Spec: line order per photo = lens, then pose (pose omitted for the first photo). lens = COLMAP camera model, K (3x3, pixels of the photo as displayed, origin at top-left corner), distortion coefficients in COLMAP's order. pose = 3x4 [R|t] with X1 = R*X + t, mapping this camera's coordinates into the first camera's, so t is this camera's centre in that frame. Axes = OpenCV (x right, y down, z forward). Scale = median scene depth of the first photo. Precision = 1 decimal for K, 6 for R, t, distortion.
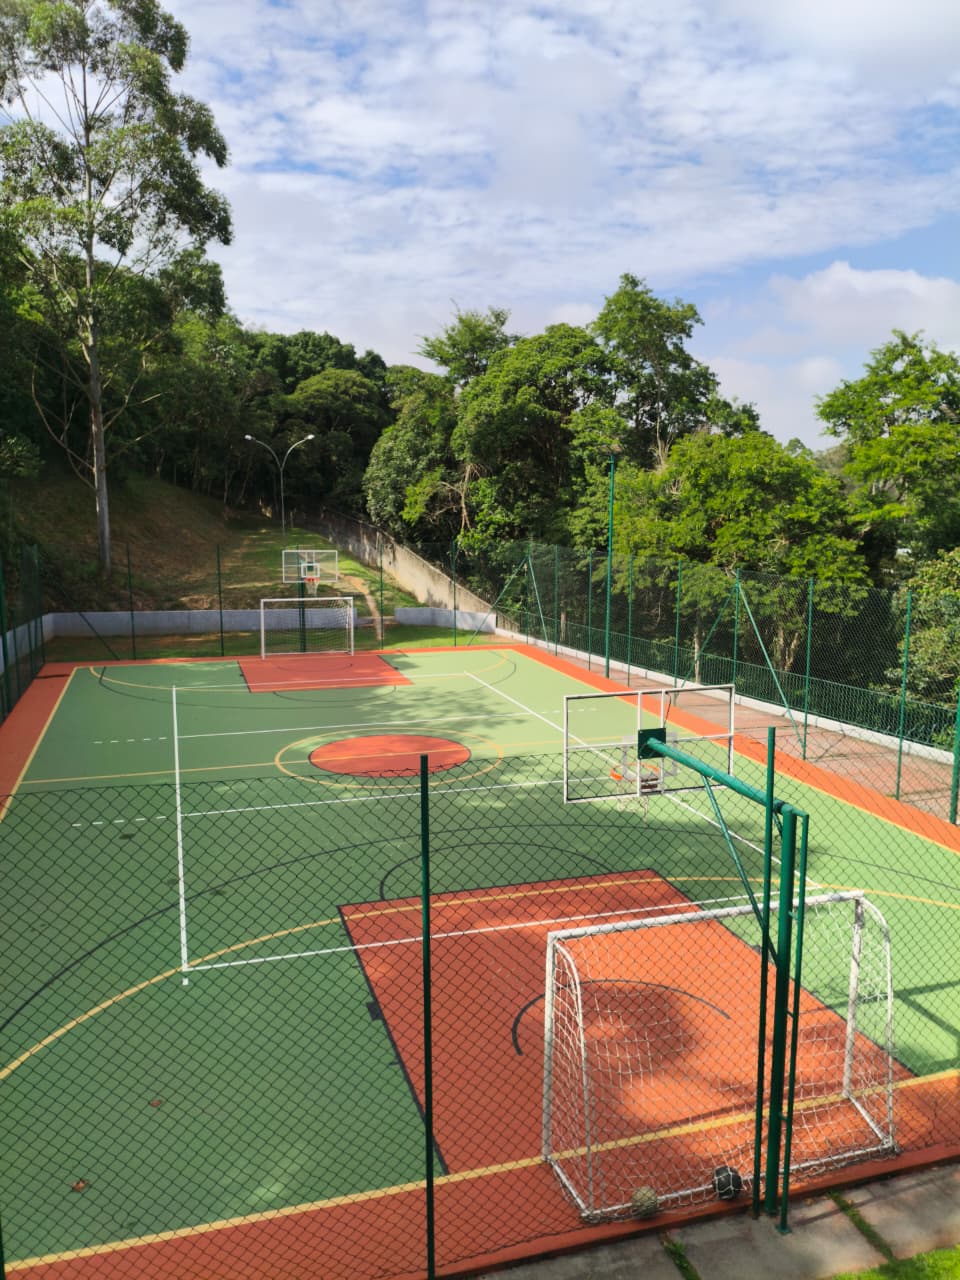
lens RADIAL K [[1010.3, 0, 480.0], [0, 1010.3, 640.0], [0, 0, 1]] dist [0.082261, -0.145579]
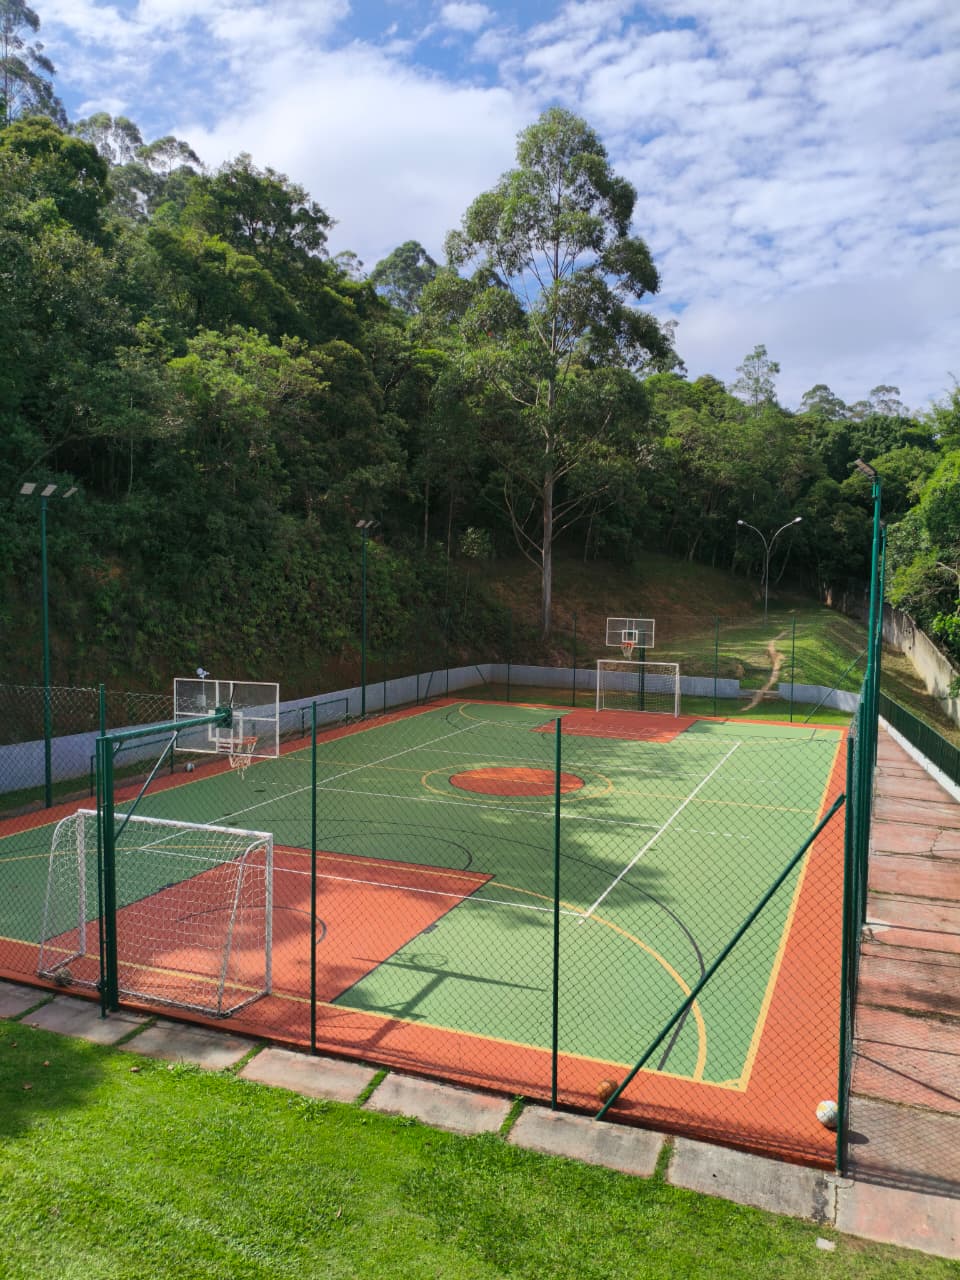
lens RADIAL K [[1010.3, 0, 480.0], [0, 1010.3, 640.0], [0, 0, 1]] dist [0.082261, -0.145579]
pose [[0.761608, 0.049191, -0.646168, 0.310059], [-0.104080, 0.993456, -0.047045, 0.004002], [0.639626, 0.103083, 0.761743, 0.022461]]
